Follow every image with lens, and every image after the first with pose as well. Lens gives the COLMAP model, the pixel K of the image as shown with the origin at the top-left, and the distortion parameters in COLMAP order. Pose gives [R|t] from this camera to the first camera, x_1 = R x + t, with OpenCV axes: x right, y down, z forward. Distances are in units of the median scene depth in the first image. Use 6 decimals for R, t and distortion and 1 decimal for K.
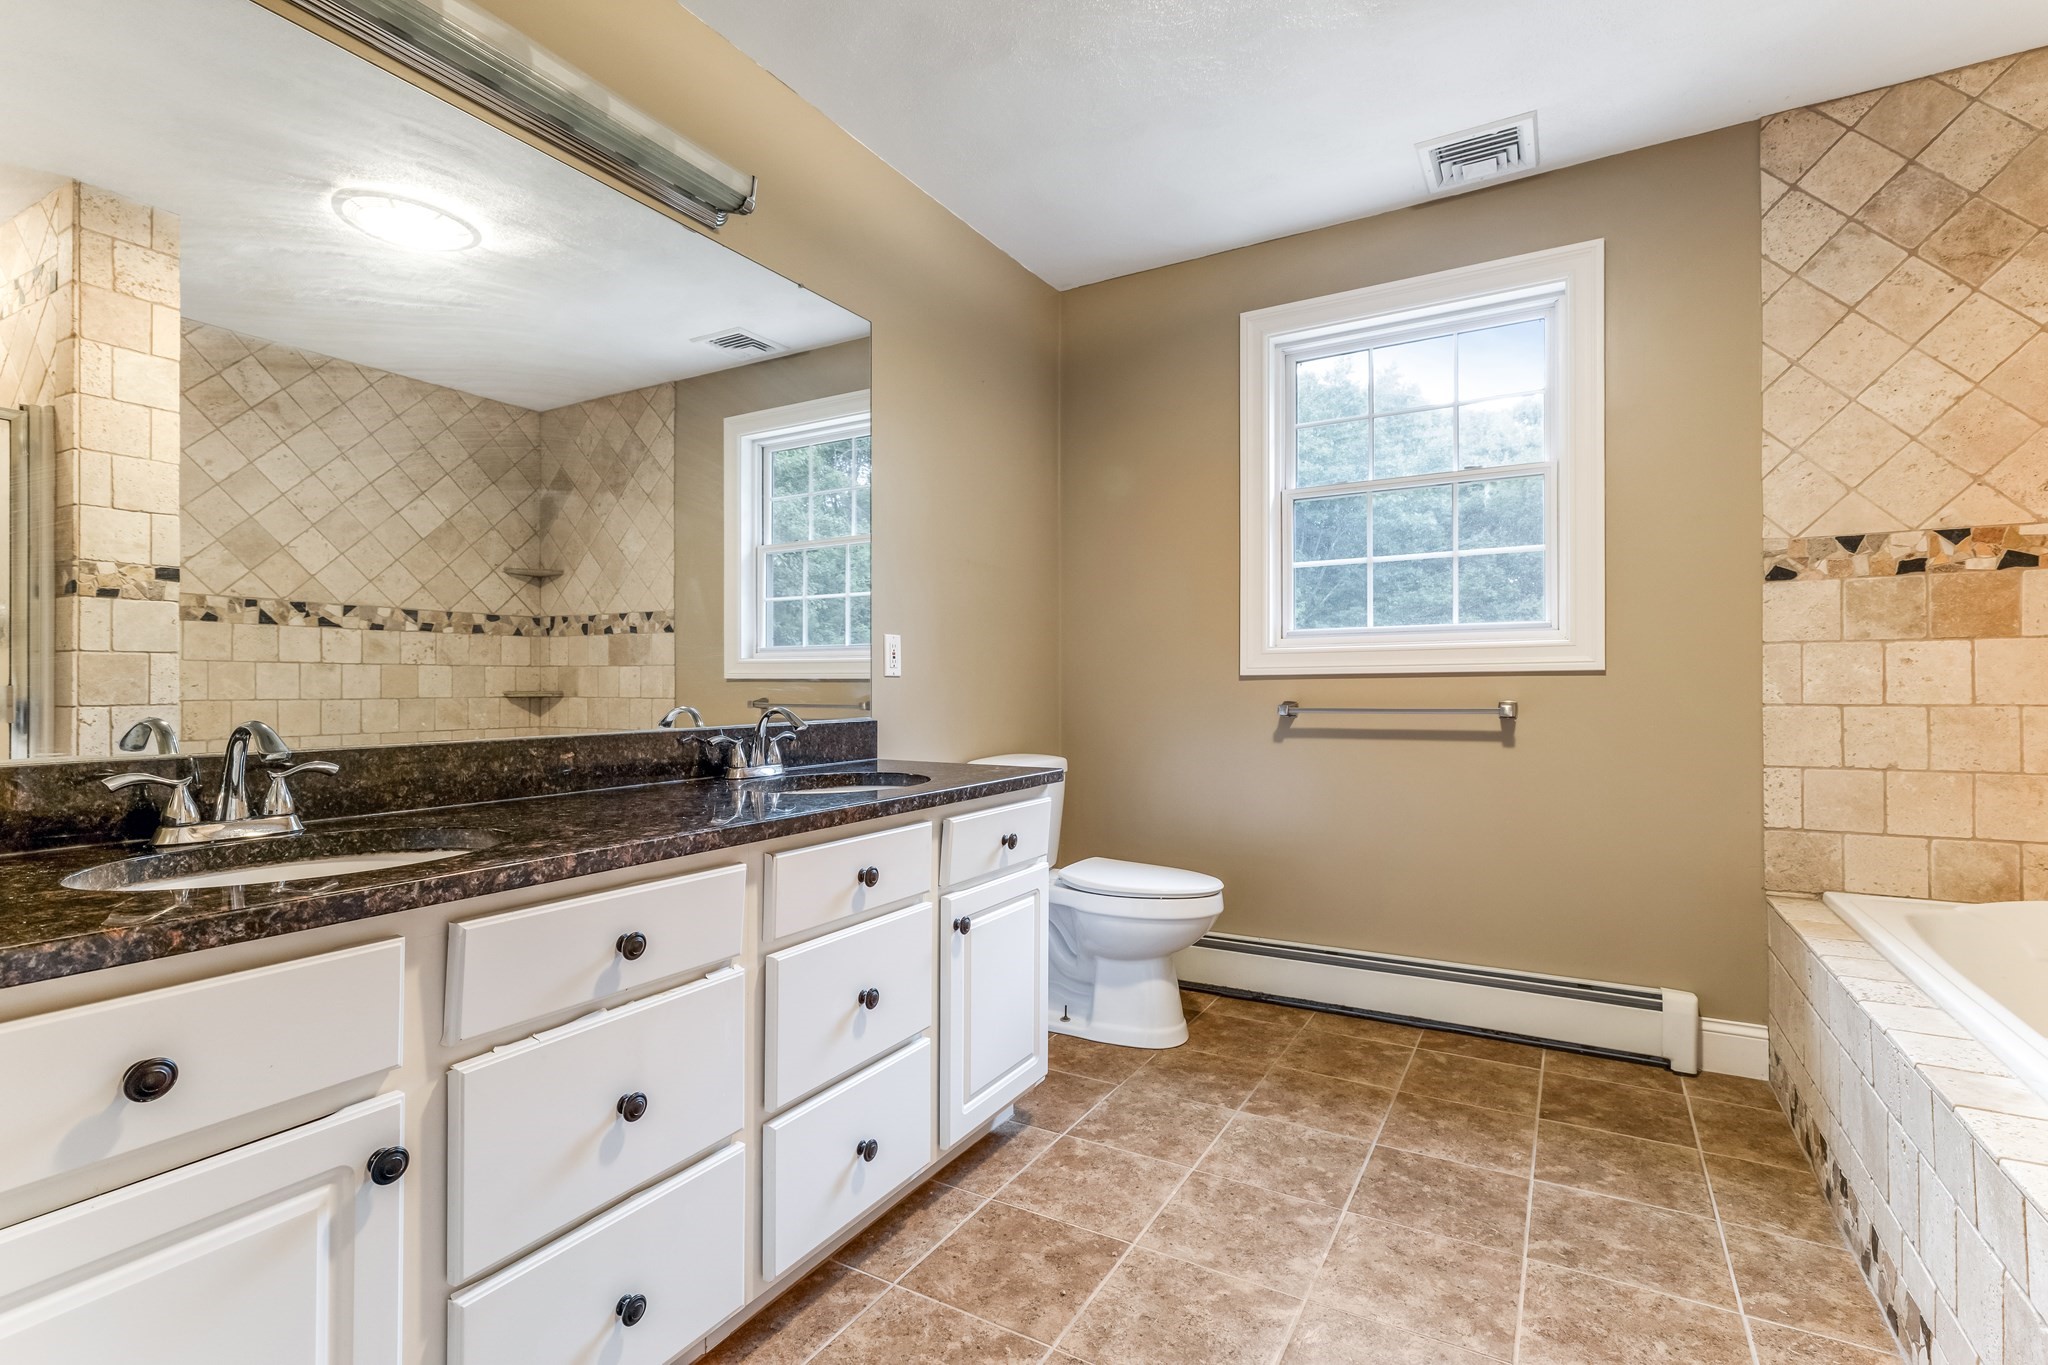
lens RADIAL K [[941.7, 0, 1031.1], [0, 941.7, 683.4], [0, 0, 1]] dist [-0.000436, 0.000440]
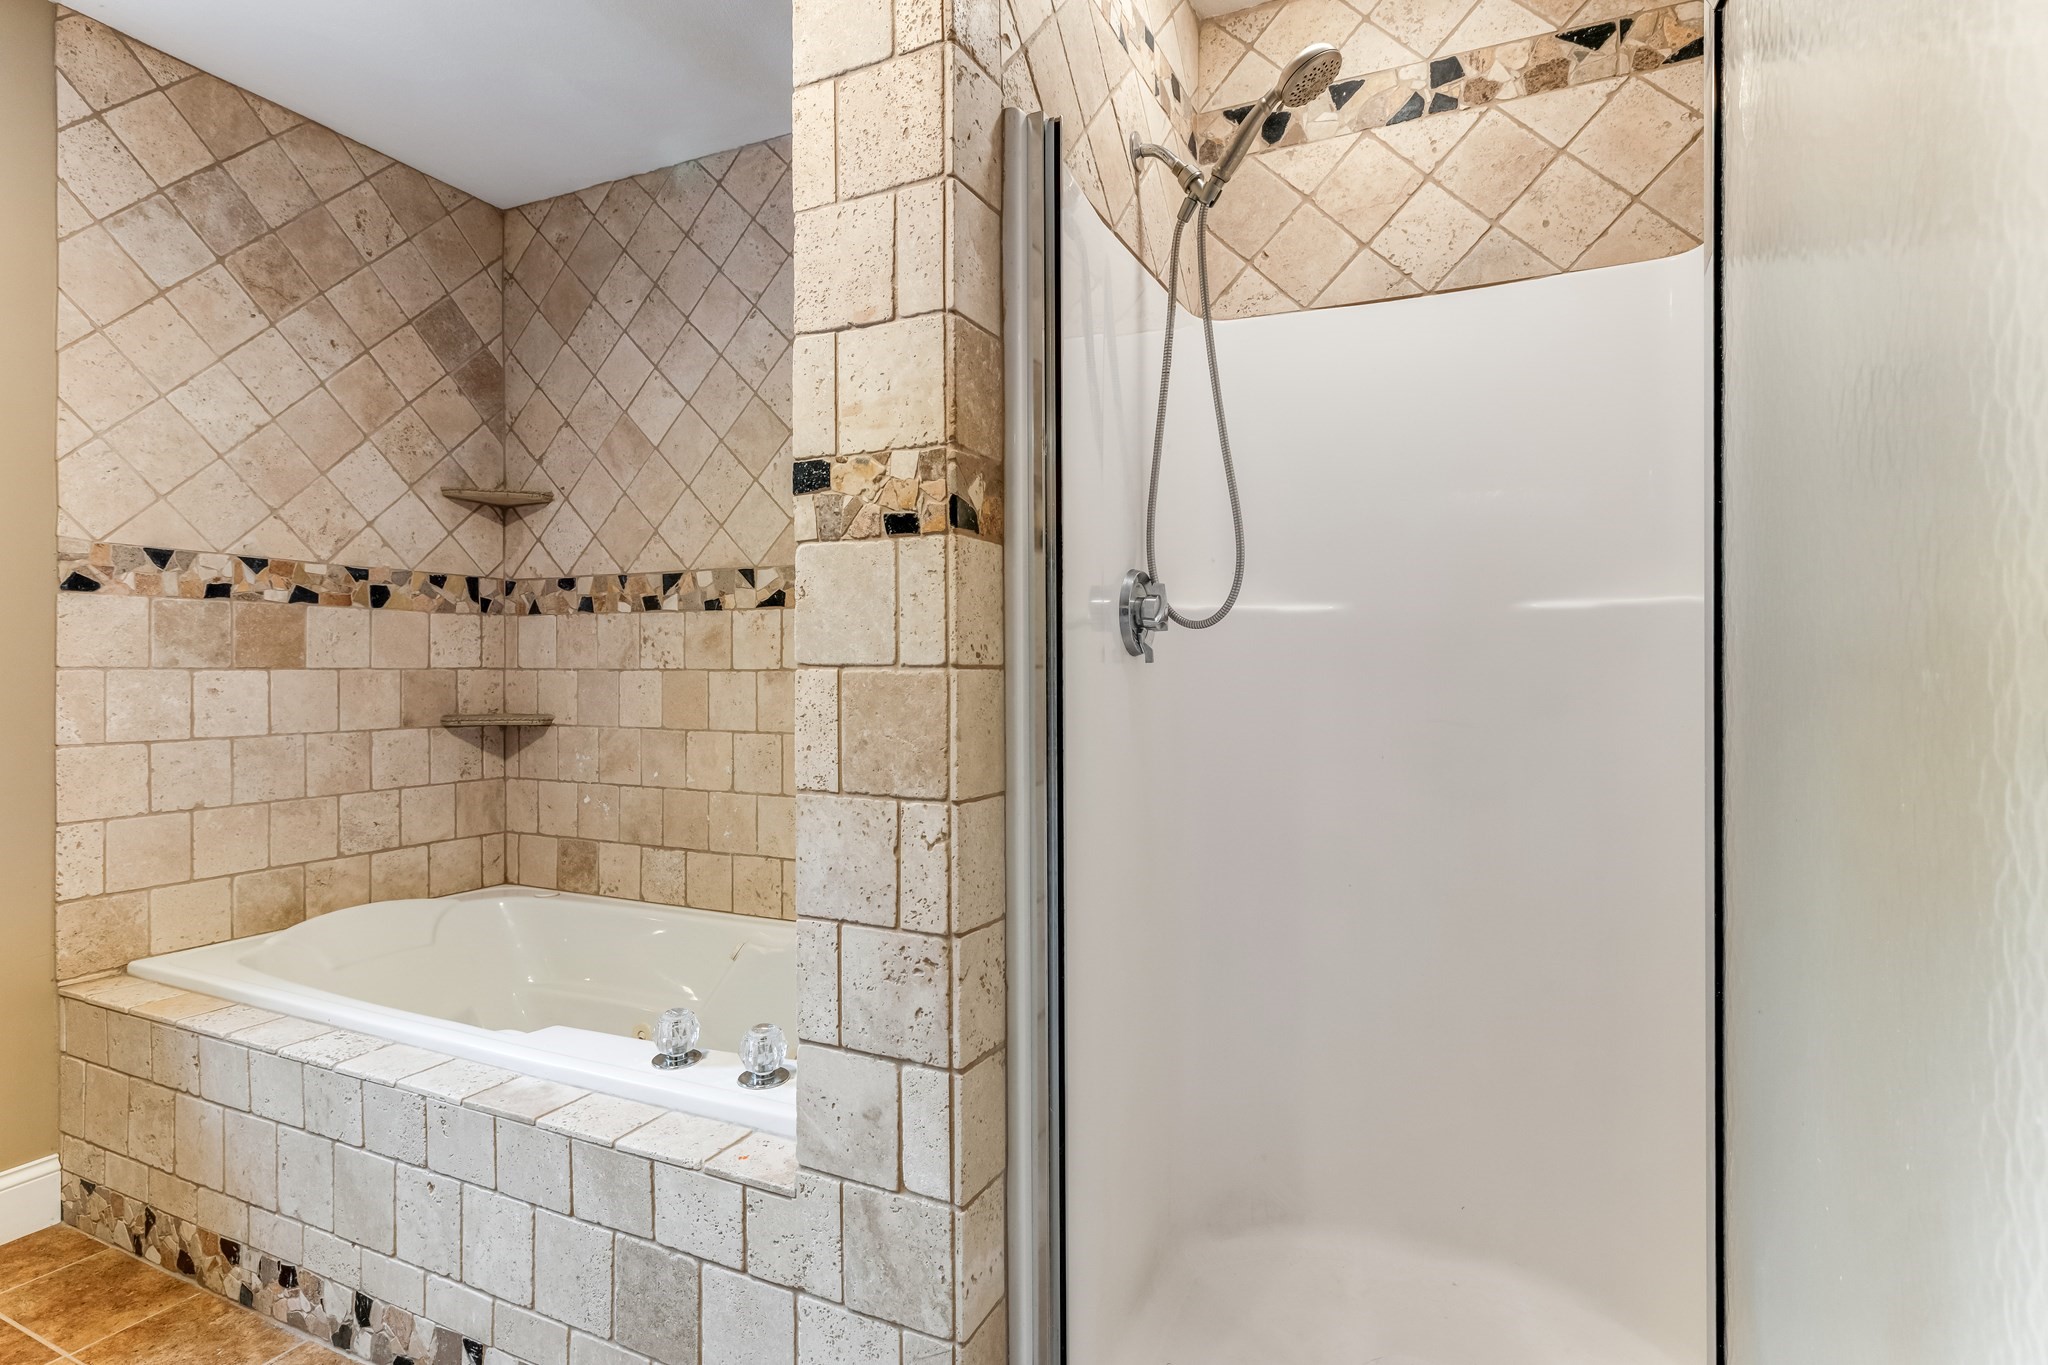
lens RADIAL K [[1010.6, 0, 1025.0], [0, 1010.6, 668.7], [0, 0, 1]] dist [0.002394, 0.000308]
pose [[-0.073033, 0.012675, 0.997249, -0.136039], [-0.003921, 0.999908, -0.012996, -0.036401], [-0.997322, -0.004859, -0.072976, 0.266838]]
